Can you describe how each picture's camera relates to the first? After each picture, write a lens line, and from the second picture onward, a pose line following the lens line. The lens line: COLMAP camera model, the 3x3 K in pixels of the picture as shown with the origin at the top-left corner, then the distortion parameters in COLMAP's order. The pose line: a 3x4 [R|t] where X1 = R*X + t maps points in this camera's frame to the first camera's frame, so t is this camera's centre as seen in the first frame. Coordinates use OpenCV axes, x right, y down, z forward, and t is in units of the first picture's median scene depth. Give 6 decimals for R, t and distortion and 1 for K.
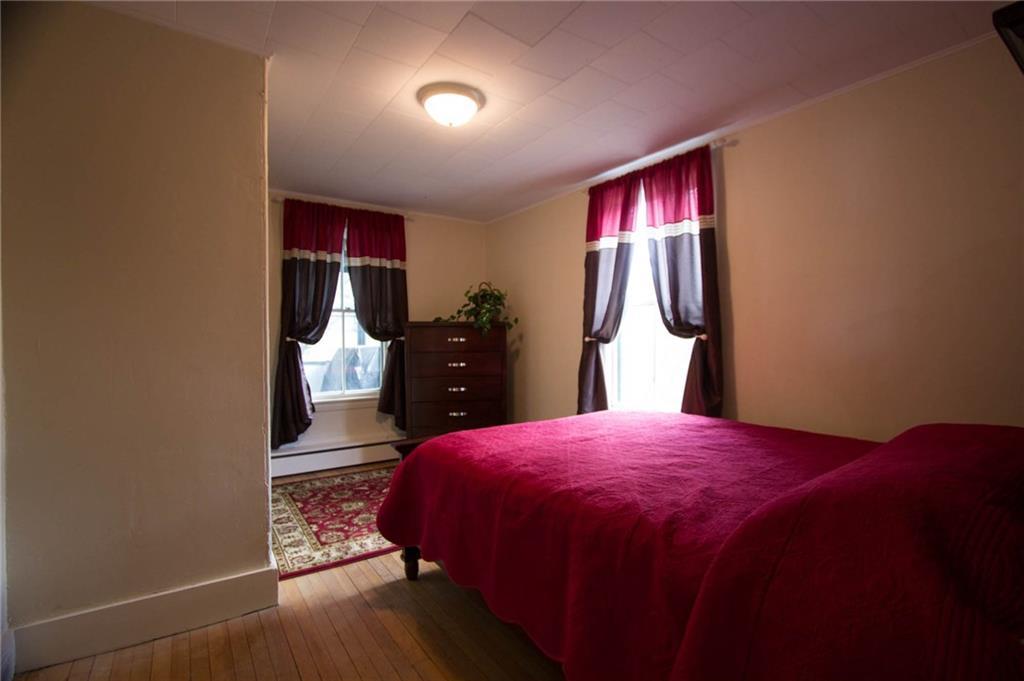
lens RADIAL K [[475.5, 0, 521.1], [0, 475.5, 343.1], [0, 0, 1]] dist [-0.018676, 0.000515]
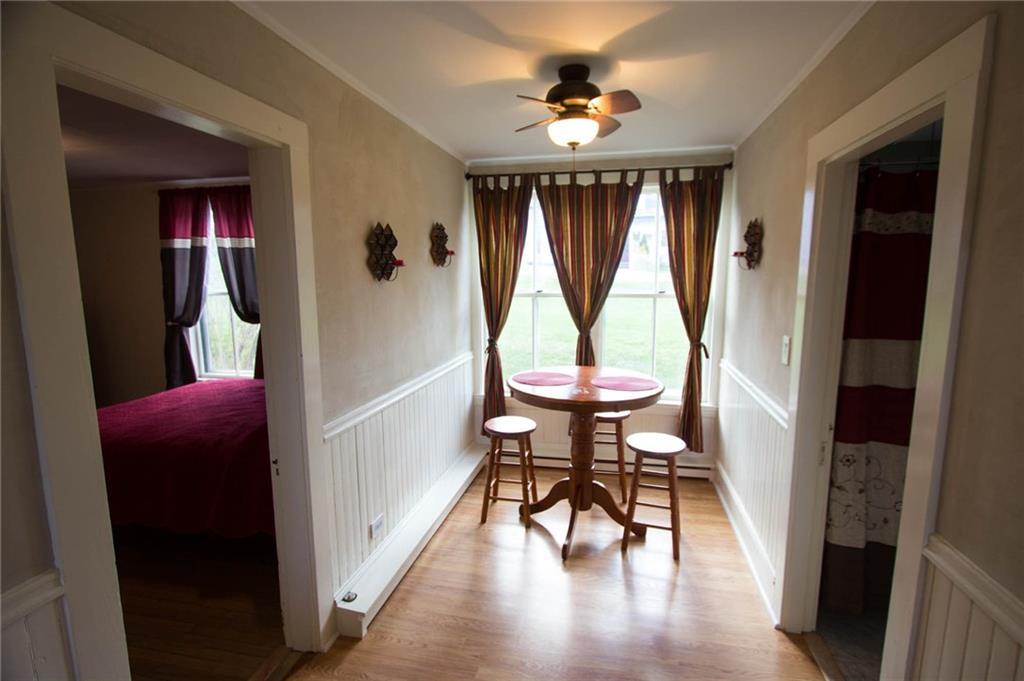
lens RADIAL K [[475.5, 0, 521.1], [0, 475.5, 343.1], [0, 0, 1]] dist [-0.018676, 0.000515]
pose [[0.722594, -0.102025, 0.683703, -0.040033], [0.014012, 0.991007, 0.133073, -0.120052], [-0.691131, -0.086578, 0.717525, -0.516651]]
